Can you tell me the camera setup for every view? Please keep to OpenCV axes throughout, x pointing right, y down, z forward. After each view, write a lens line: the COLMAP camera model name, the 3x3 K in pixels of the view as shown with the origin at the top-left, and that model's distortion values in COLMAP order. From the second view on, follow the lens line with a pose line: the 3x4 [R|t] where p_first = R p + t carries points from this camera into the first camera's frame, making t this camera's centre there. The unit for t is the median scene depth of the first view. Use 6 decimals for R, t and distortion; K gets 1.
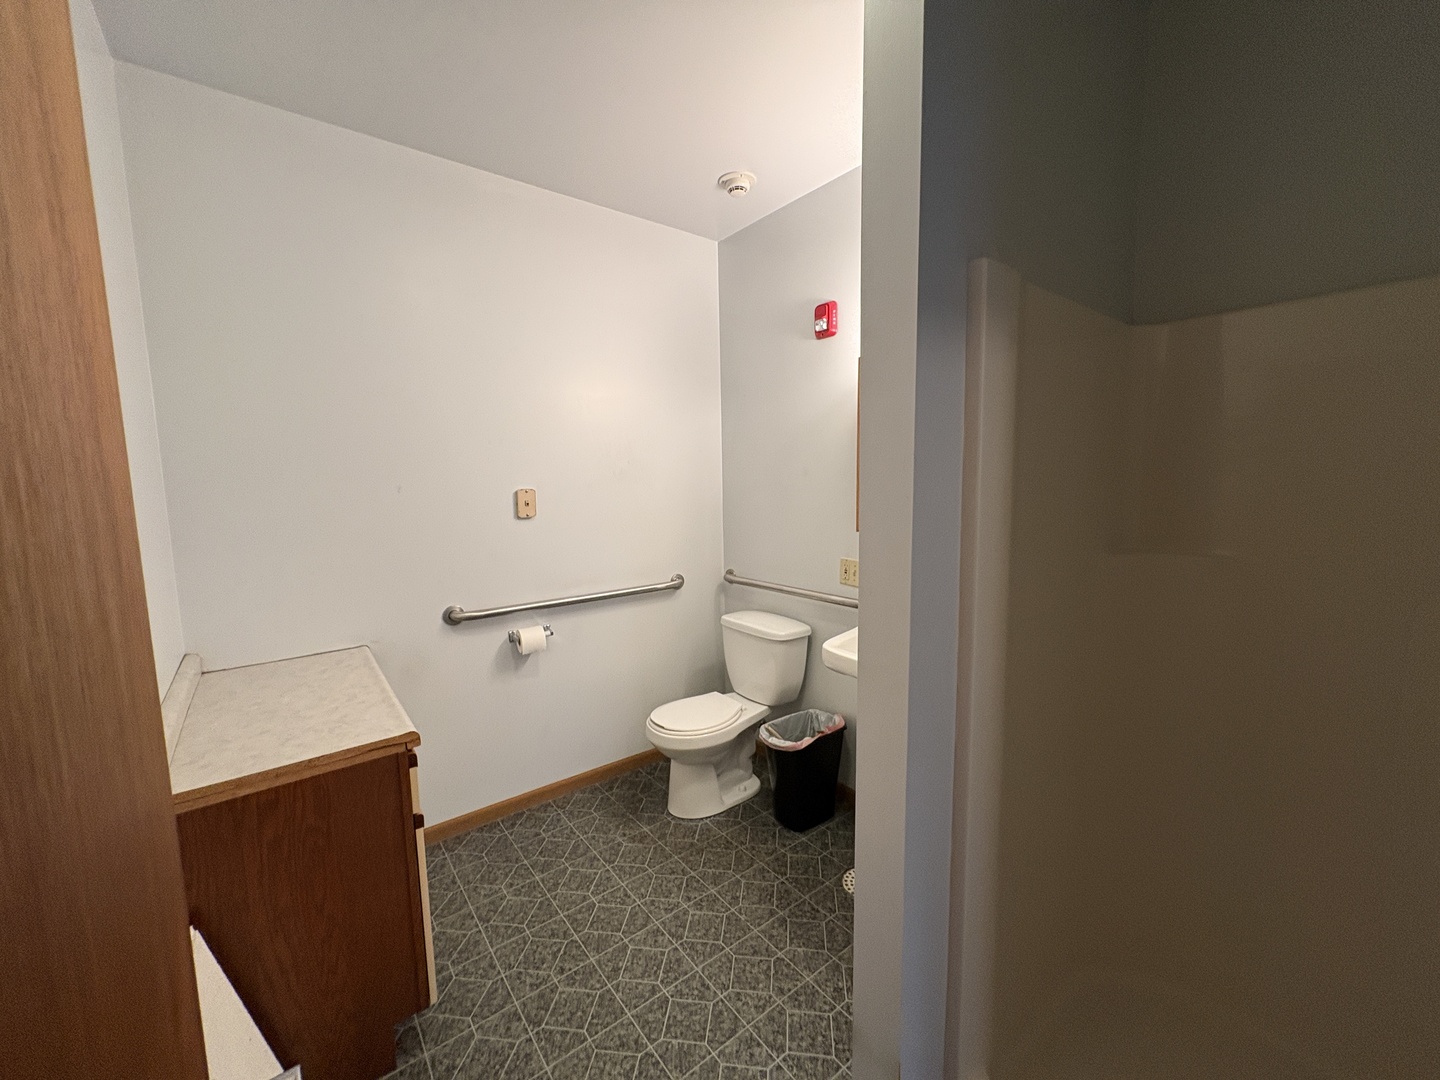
lens RADIAL K [[574.1, 0, 720.0], [0, 574.1, 540.0], [0, 0, 1]] dist [-0.000680, 0.000590]
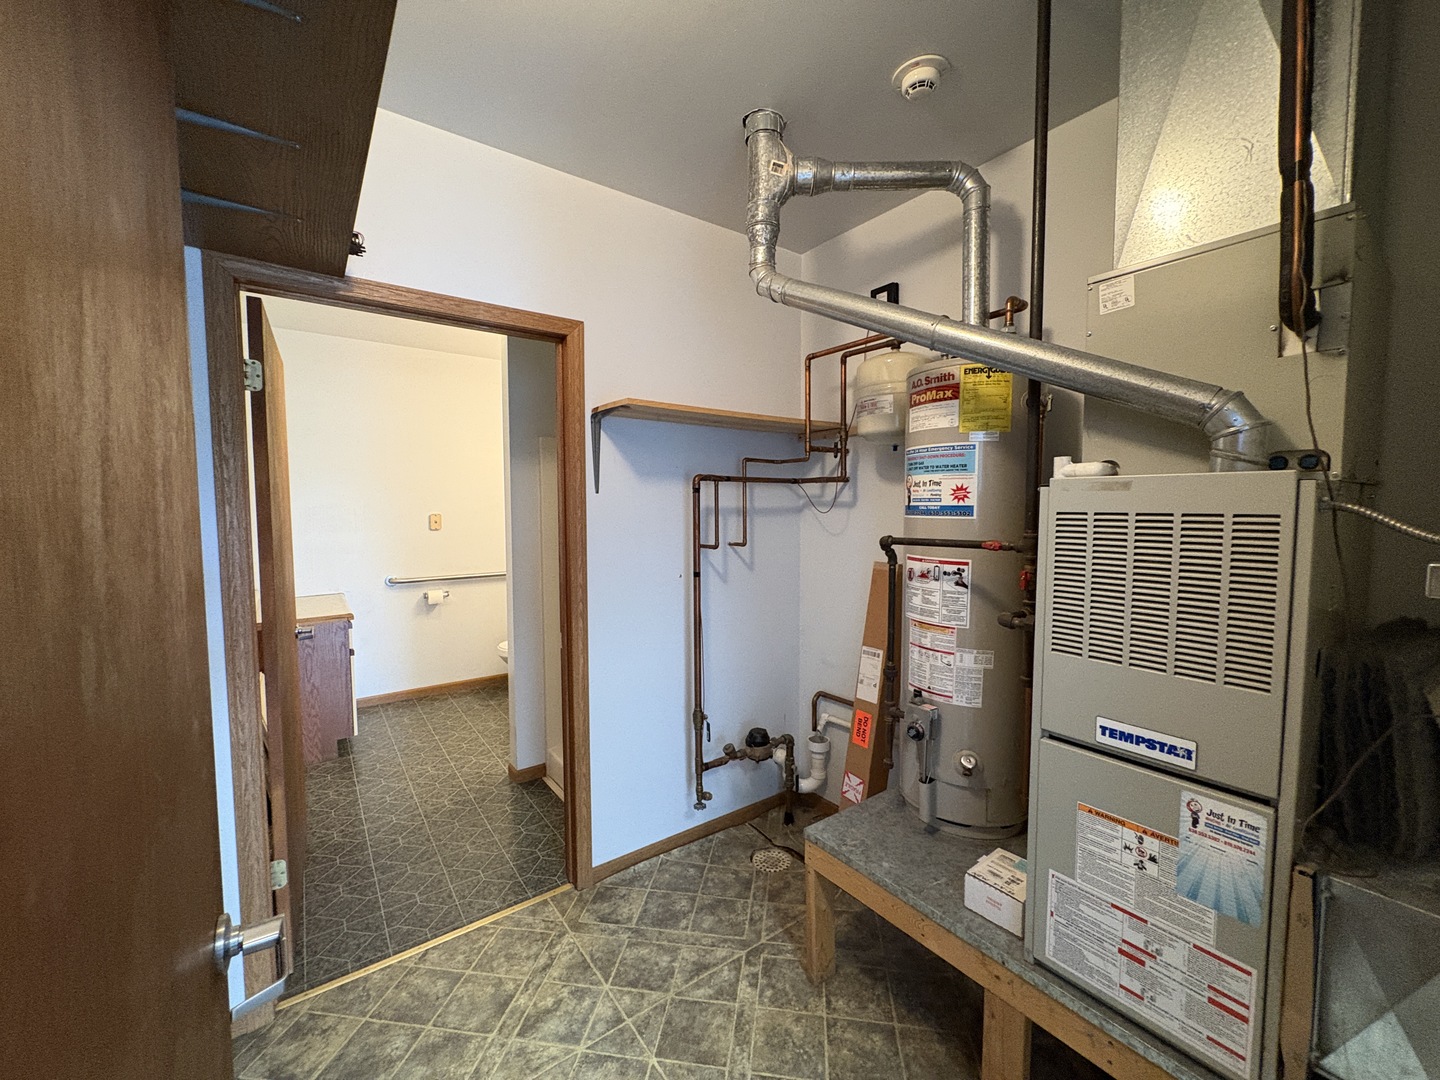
lens RADIAL K [[577.7, 0, 720.0], [0, 577.7, 540.0], [0, 0, 1]] dist [0.005110, 0.000076]
pose [[0.999276, 0.014716, -0.035084, 0.350658], [-0.016731, 0.998186, -0.057842, 0.047404], [0.034169, 0.058388, 0.997709, -0.444982]]
